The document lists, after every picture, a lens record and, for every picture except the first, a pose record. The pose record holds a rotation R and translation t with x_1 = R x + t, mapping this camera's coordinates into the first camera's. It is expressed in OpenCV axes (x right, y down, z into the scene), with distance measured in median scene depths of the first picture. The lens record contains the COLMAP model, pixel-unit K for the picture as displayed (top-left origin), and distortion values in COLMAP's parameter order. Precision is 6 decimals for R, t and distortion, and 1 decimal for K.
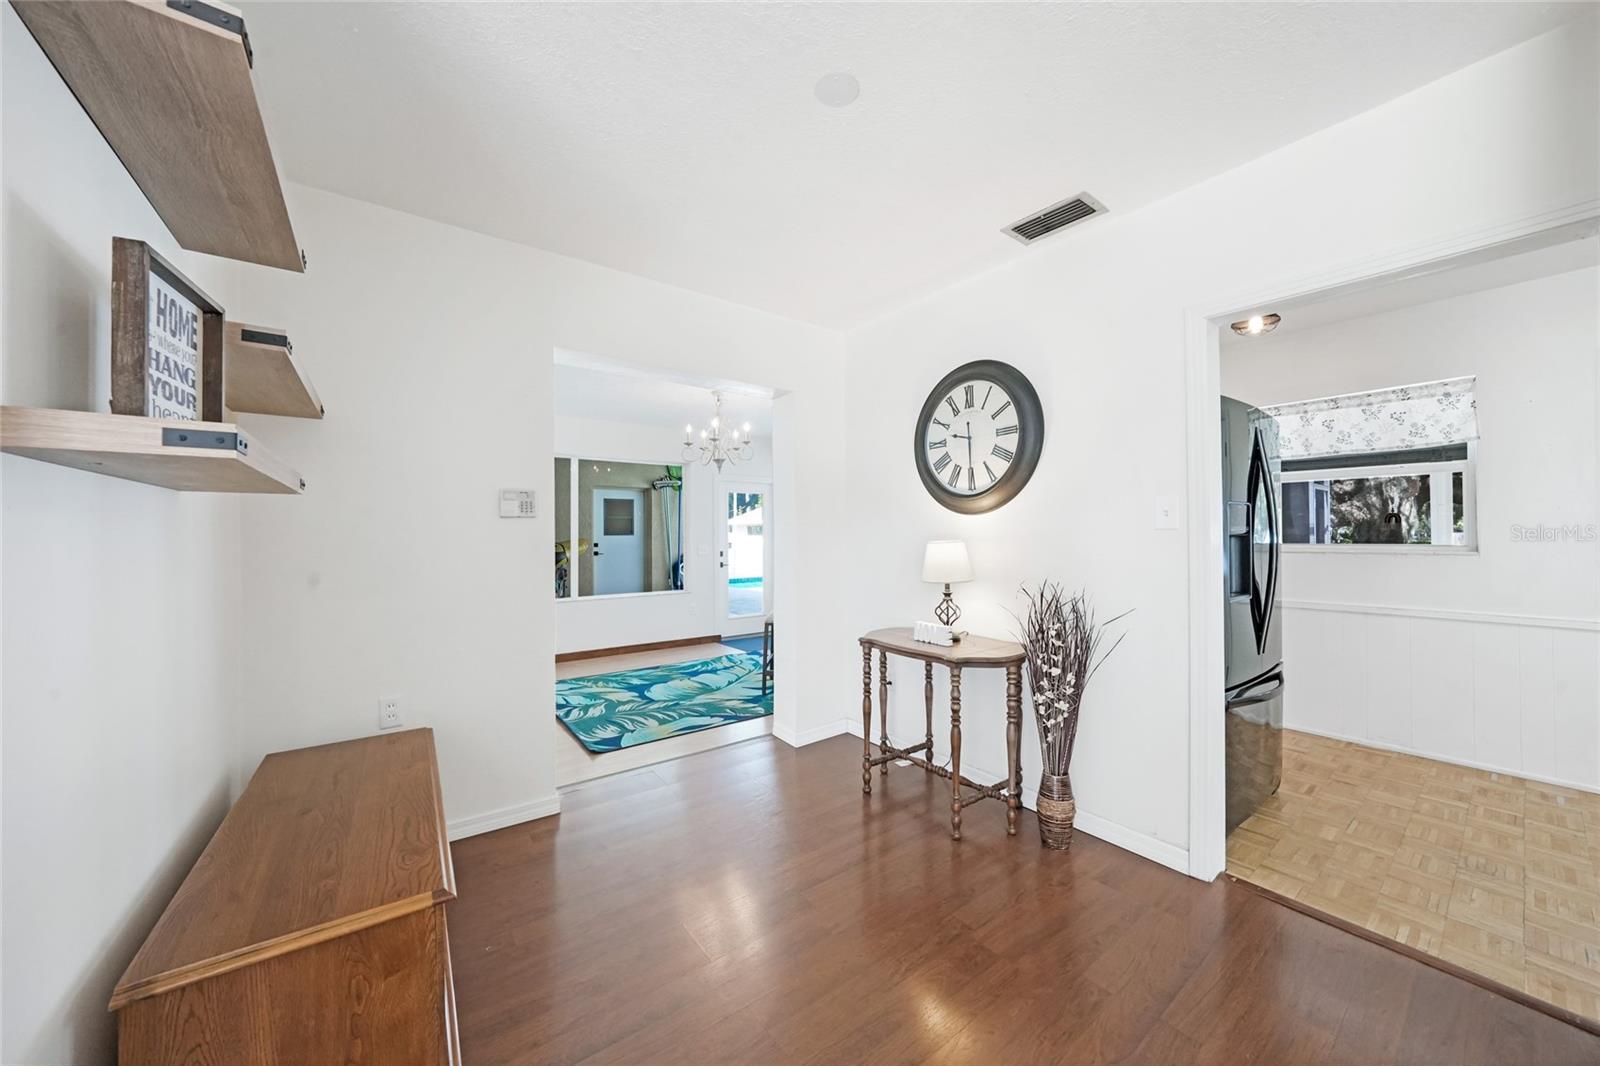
lens RADIAL K [[572.4, 0, 793.1], [0, 572.4, 532.5], [0, 0, 1]] dist [-0.030557, 0.006437]
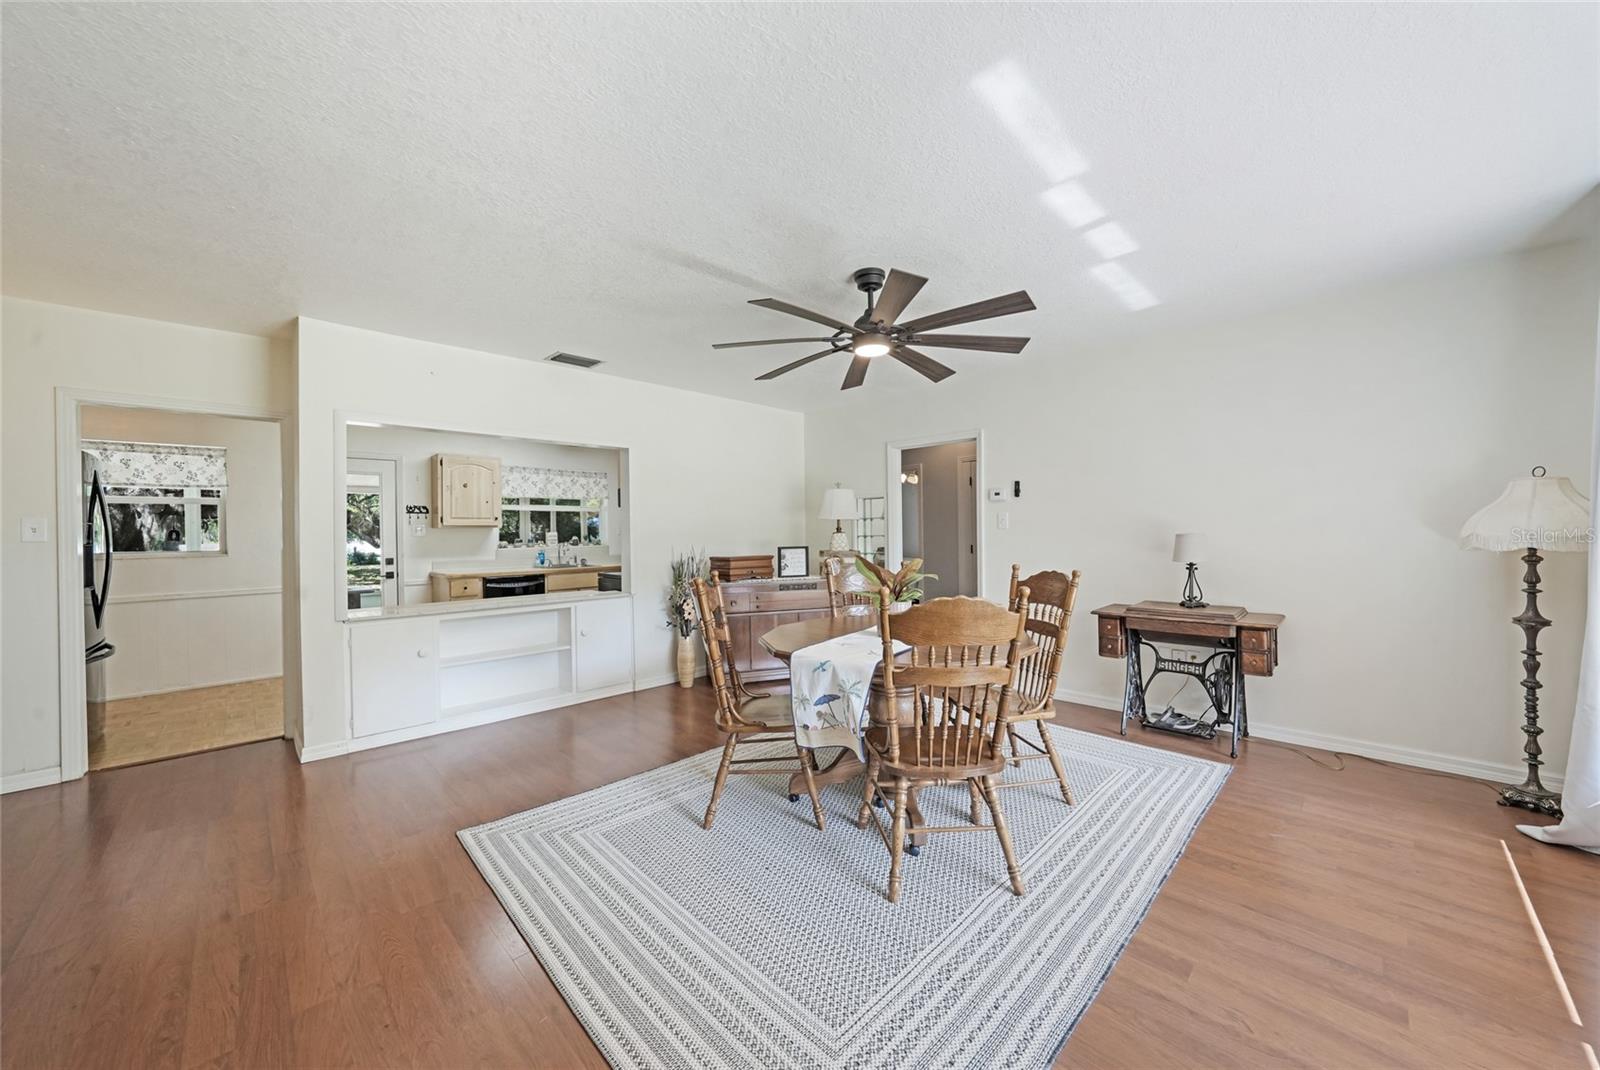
lens RADIAL K [[572.4, 0, 793.1], [0, 572.4, 534.5], [0, 0, 1]] dist [-0.030557, 0.006437]
pose [[-0.132878, 0.012437, 0.991054, -0.540002], [0.004938, 0.999917, -0.011886, 0.000376], [-0.991120, 0.003314, -0.132928, -0.381548]]
